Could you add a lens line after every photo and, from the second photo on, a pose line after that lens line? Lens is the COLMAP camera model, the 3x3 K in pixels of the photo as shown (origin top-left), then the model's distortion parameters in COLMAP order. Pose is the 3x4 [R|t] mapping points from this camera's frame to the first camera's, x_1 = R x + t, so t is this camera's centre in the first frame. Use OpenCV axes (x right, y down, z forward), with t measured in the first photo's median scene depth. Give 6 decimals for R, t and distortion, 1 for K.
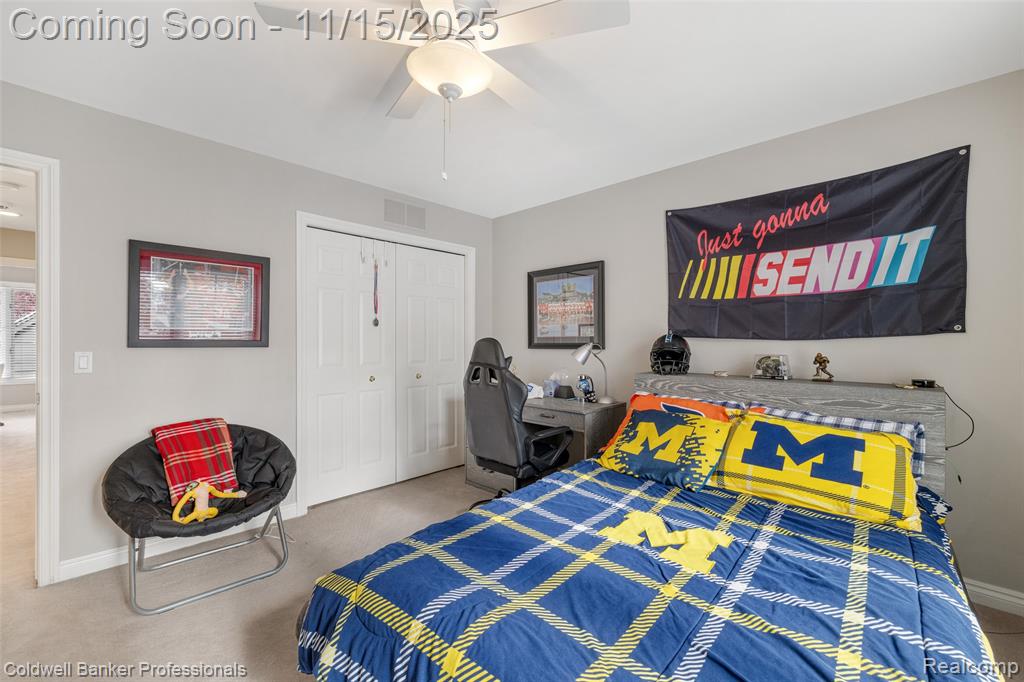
lens RADIAL K [[433.7, 0, 512.0], [0, 433.7, 341.0], [0, 0, 1]] dist [0.004721, -0.000158]
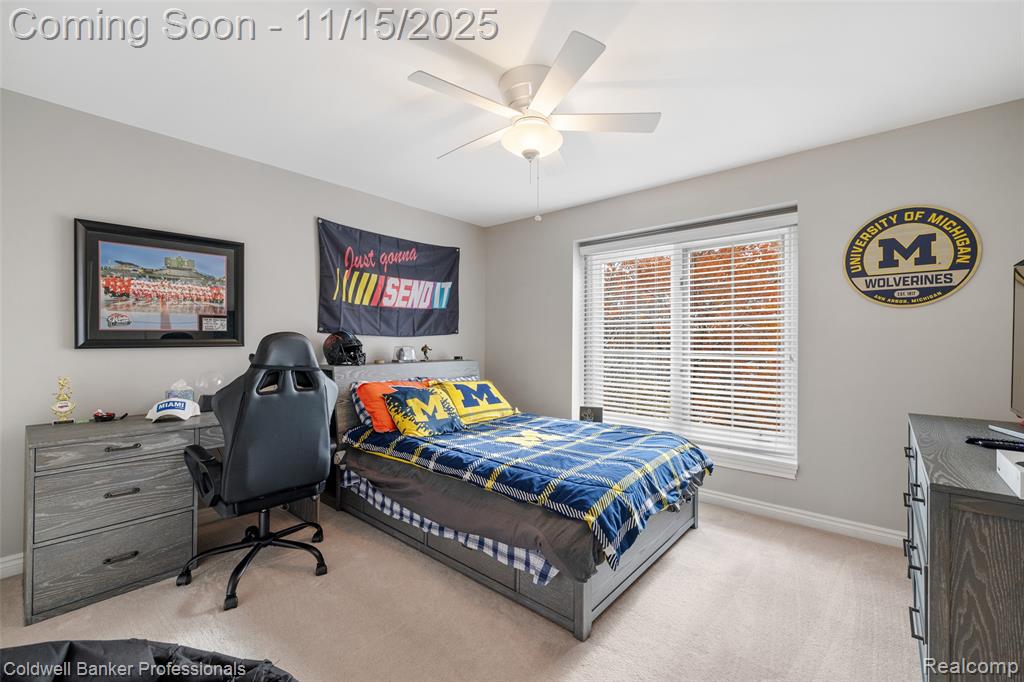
lens RADIAL K [[433.7, 0, 512.0], [0, 433.7, 341.0], [0, 0, 1]] dist [0.004721, -0.000158]
pose [[-0.049626, -0.004868, 0.998756, -0.889783], [-0.003163, 0.999984, 0.004717, 0.004211], [-0.998763, -0.002925, -0.049640, 0.663486]]
